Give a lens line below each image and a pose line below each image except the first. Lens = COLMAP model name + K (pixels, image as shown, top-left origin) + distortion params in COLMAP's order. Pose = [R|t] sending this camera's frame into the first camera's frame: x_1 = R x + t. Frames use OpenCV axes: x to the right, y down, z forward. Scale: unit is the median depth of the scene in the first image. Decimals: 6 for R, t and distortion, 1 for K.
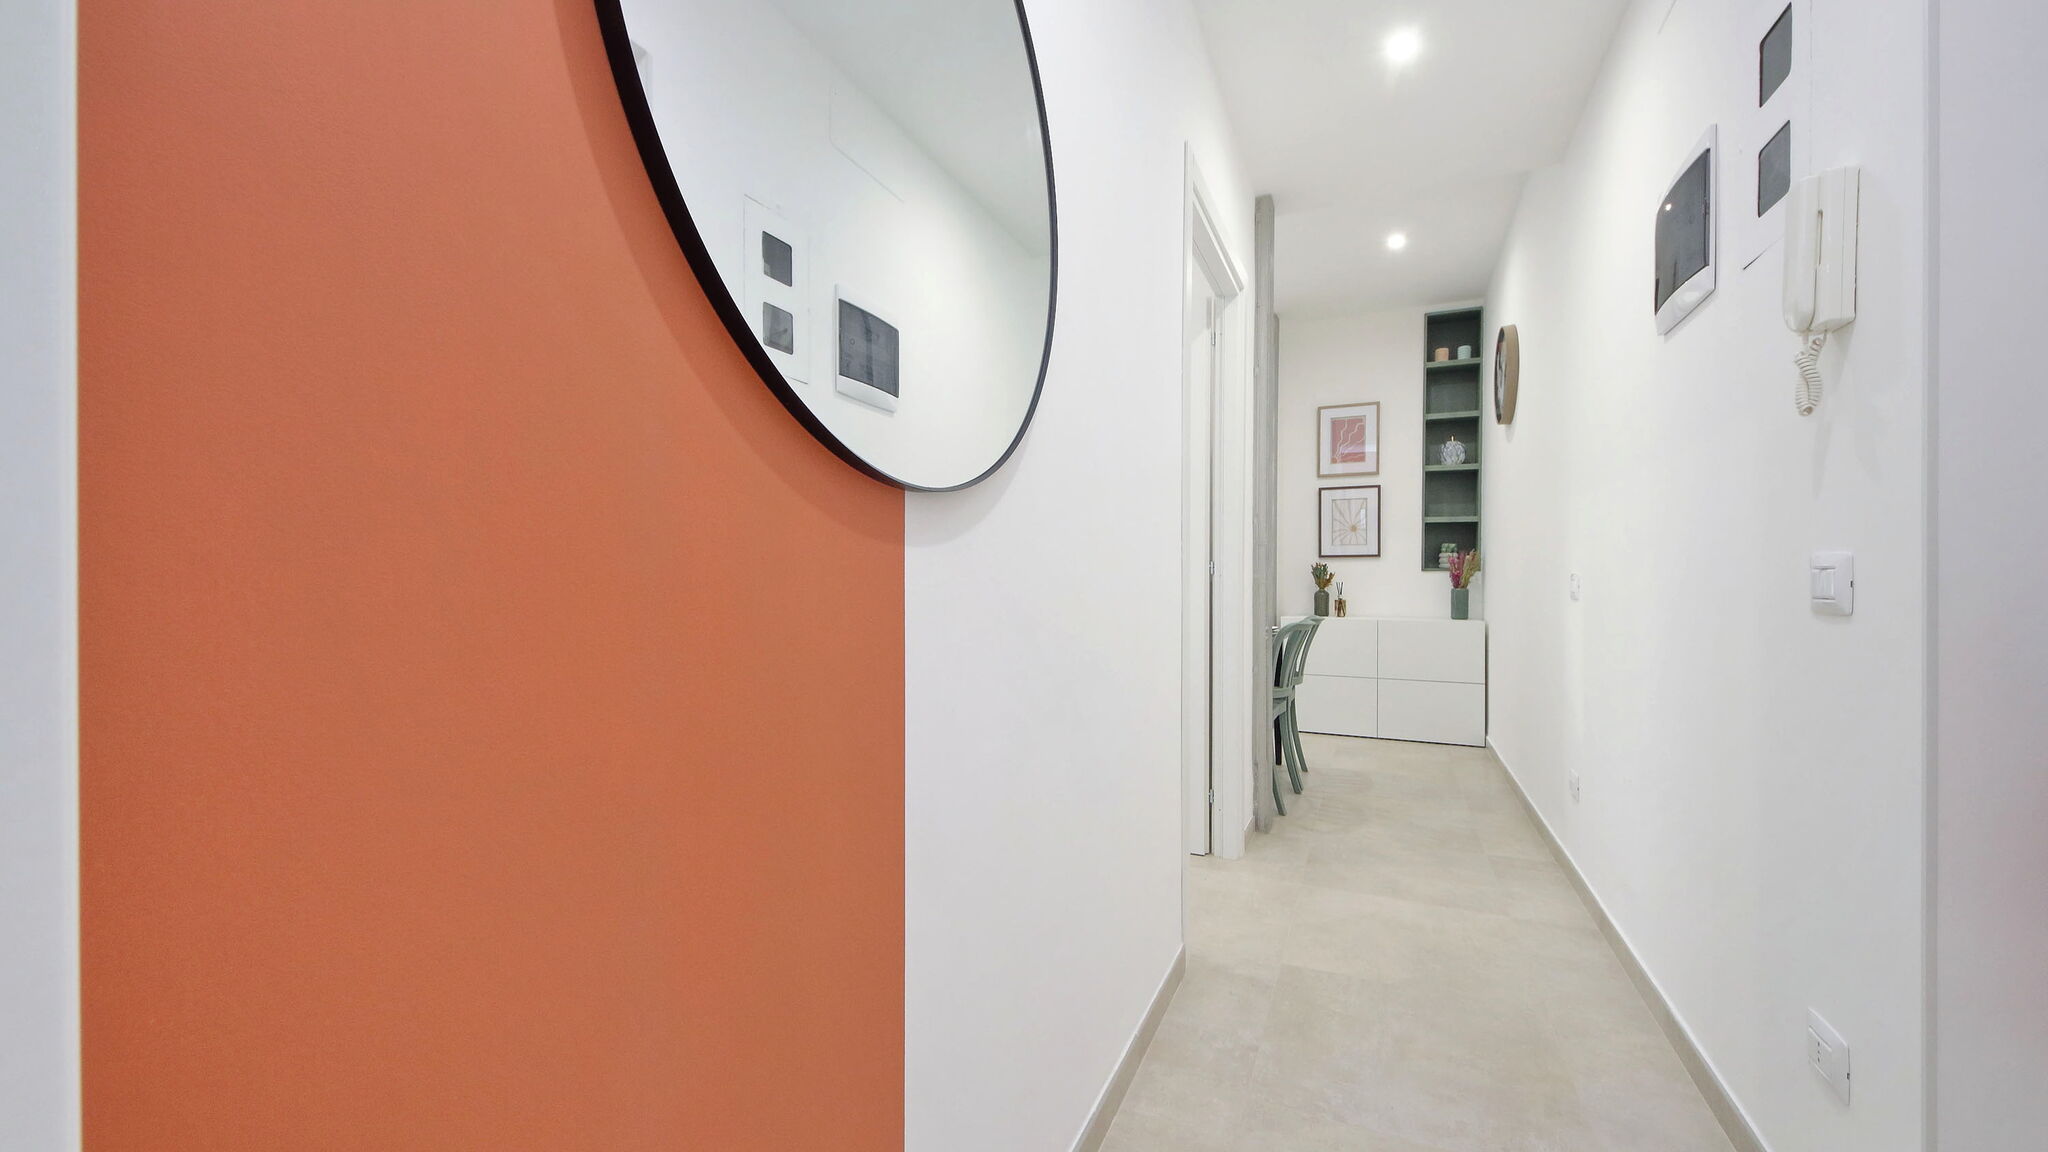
lens RADIAL K [[762.6, 0, 995.7], [0, 762.6, 582.1], [0, 0, 1]] dist [-0.018741, -0.000817]
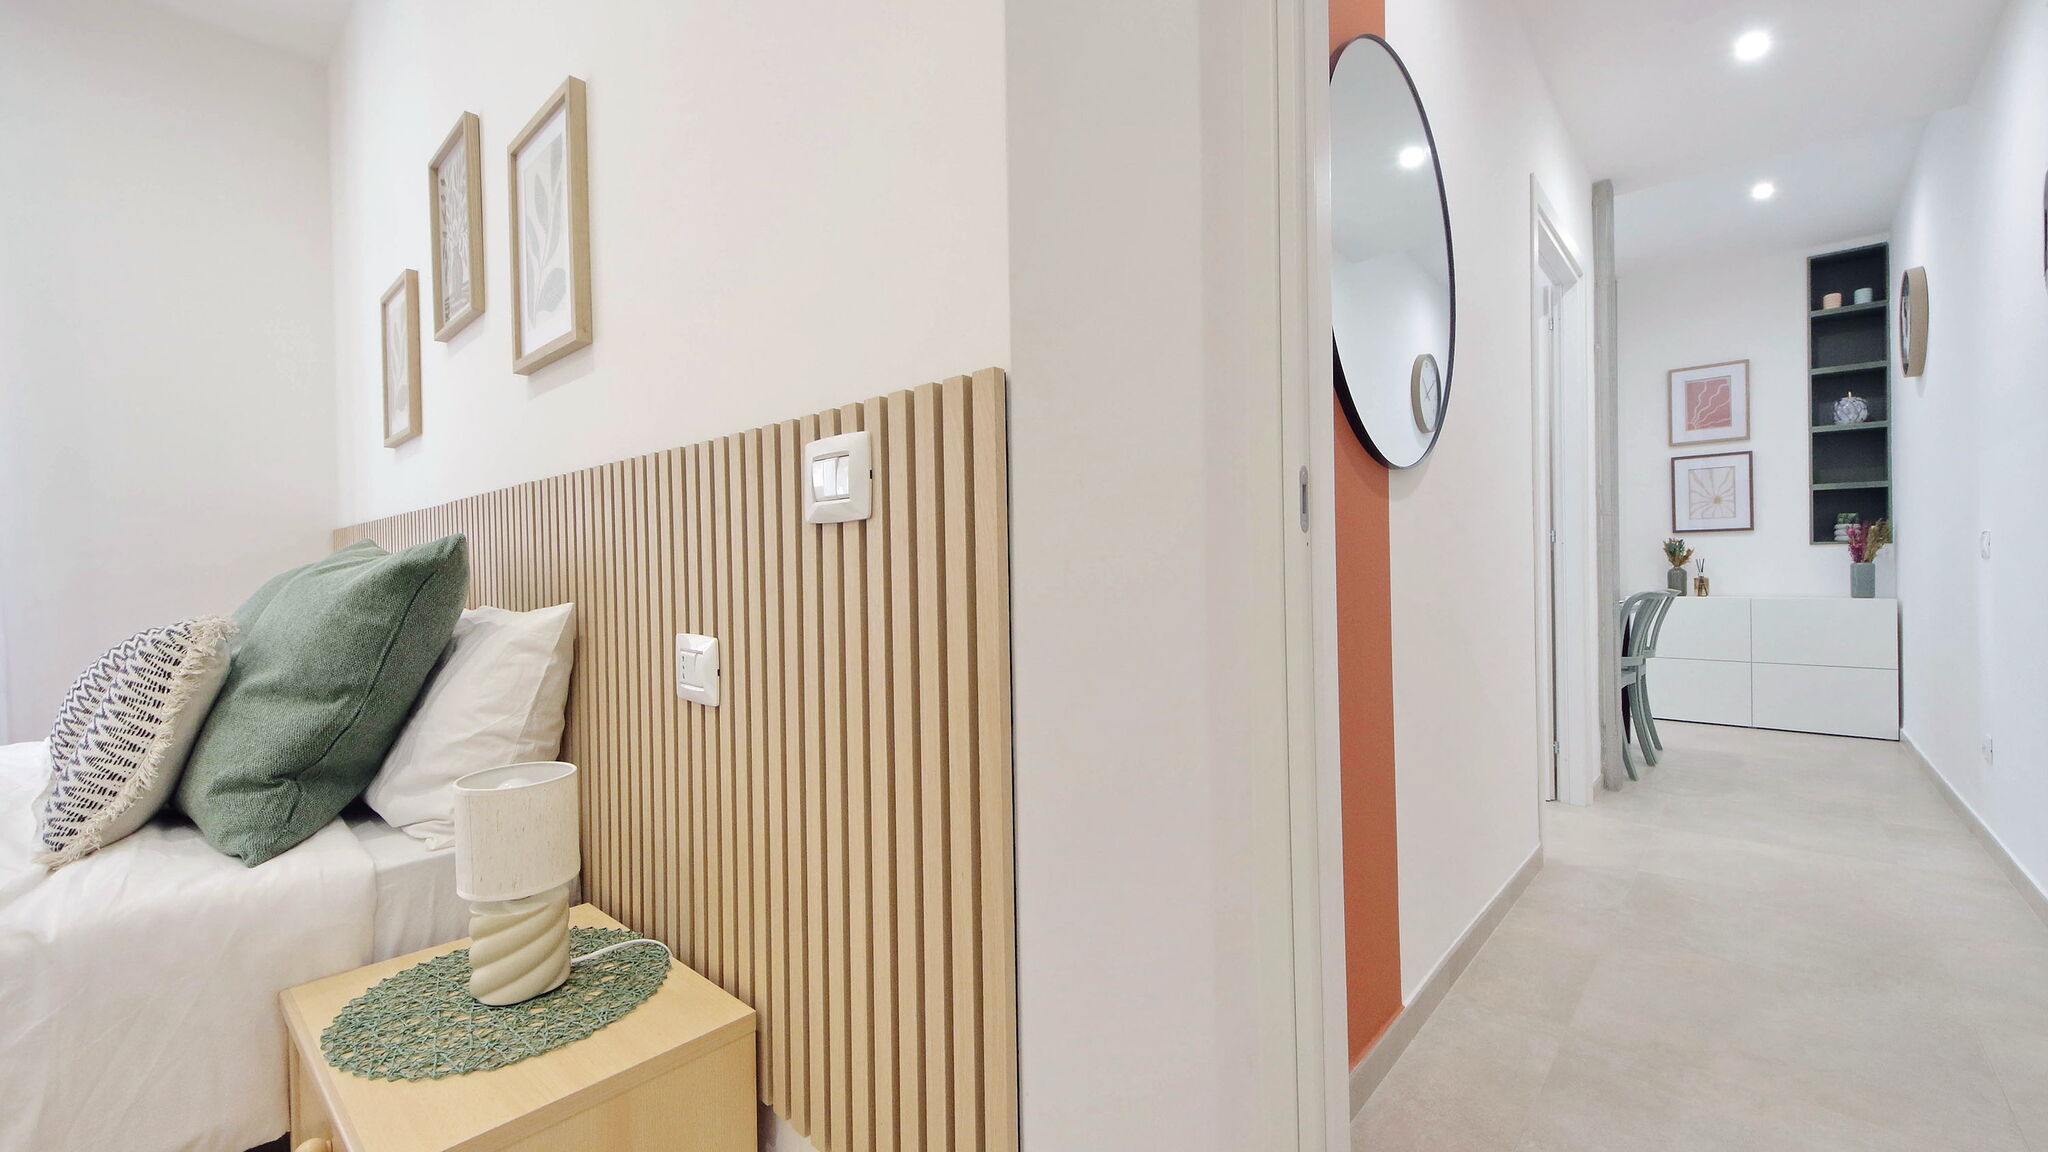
lens RADIAL K [[762.6, 0, 1012.3], [0, 762.6, 565.8], [0, 0, 1]] dist [-0.018741, -0.000817]
pose [[0.949284, -0.010026, -0.314261, -0.056321], [0.005848, 0.999882, -0.014236, 0.017826], [0.314366, 0.011676, 0.949230, -0.132762]]
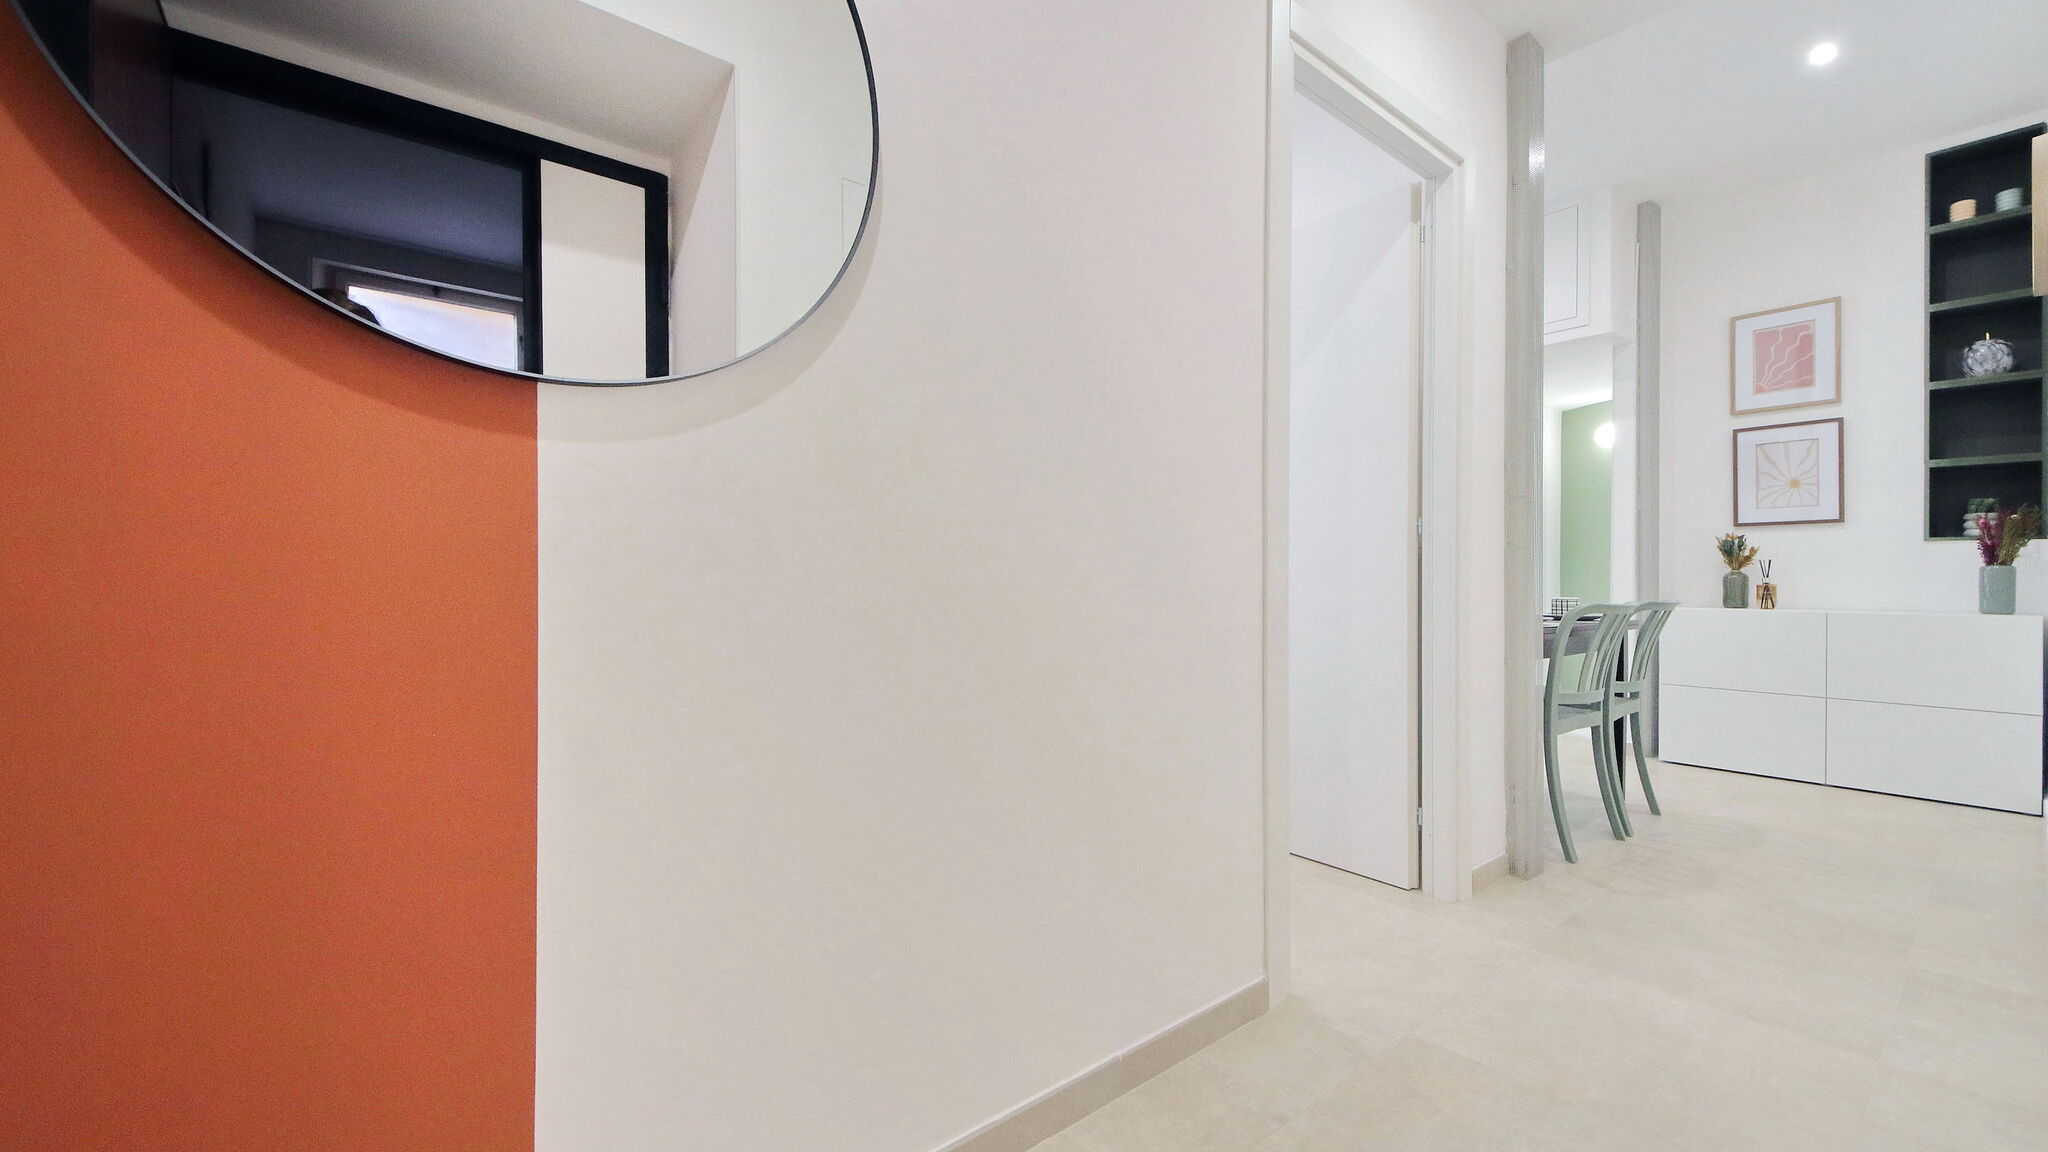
lens RADIAL K [[762.6, 0, 978.9], [0, 762.6, 577.0], [0, 0, 1]] dist [-0.018741, -0.000817]
pose [[0.889816, -0.001263, -0.456317, 0.125294], [-0.000650, 0.999992, -0.004035, 0.020424], [0.456318, 0.003887, 0.889808, 0.052227]]
